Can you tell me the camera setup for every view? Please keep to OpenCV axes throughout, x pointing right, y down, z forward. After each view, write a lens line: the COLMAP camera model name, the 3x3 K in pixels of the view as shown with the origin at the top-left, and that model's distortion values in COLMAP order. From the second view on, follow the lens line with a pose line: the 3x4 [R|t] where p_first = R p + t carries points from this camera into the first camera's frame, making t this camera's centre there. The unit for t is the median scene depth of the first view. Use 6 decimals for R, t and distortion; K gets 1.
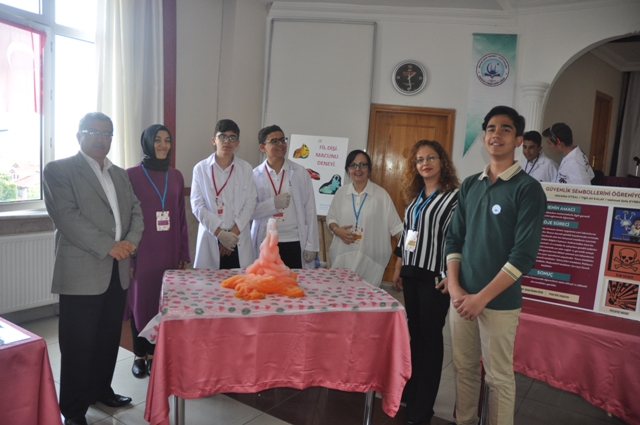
lens RADIAL K [[490.2, 0, 320.0], [0, 490.2, 212.5], [0, 0, 1]] dist [-0.104168, 0.005435]
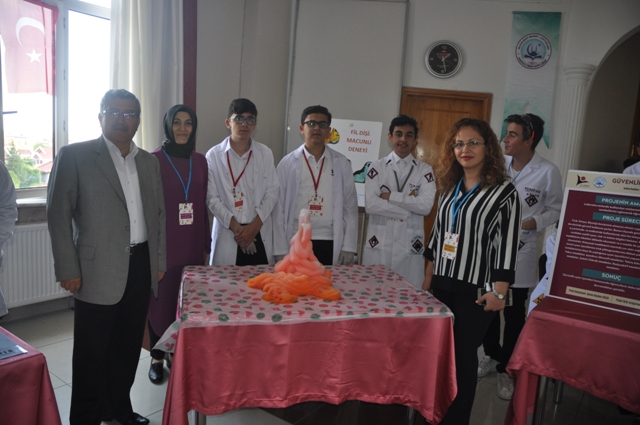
lens RADIAL K [[482.4, 0, 317.4], [0, 482.4, 216.7], [0, 0, 1]] dist [-0.092455, 0.001918]
pose [[0.999139, 0.012183, -0.039648, -0.040001], [-0.010743, 0.999283, 0.036318, -0.008532], [0.040062, -0.035861, 0.998553, 0.126857]]
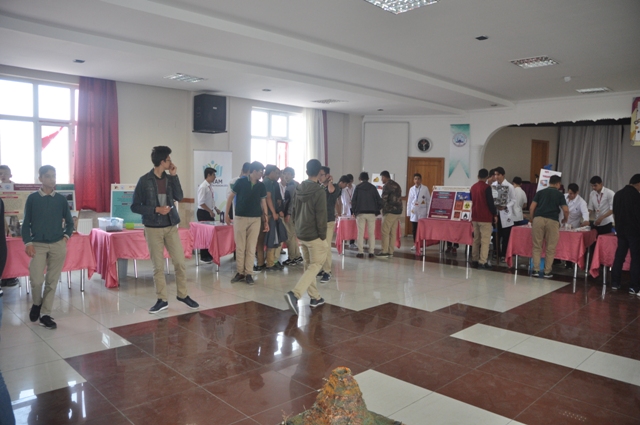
lens RADIAL K [[490.2, 0, 320.0], [0, 490.2, 212.5], [0, 0, 1]] dist [-0.104168, 0.005435]
pose [[0.977234, -0.030627, -0.209941, 0.364536], [0.021256, 0.998681, -0.046747, 0.293519], [0.211096, 0.041221, 0.976596, -2.808299]]
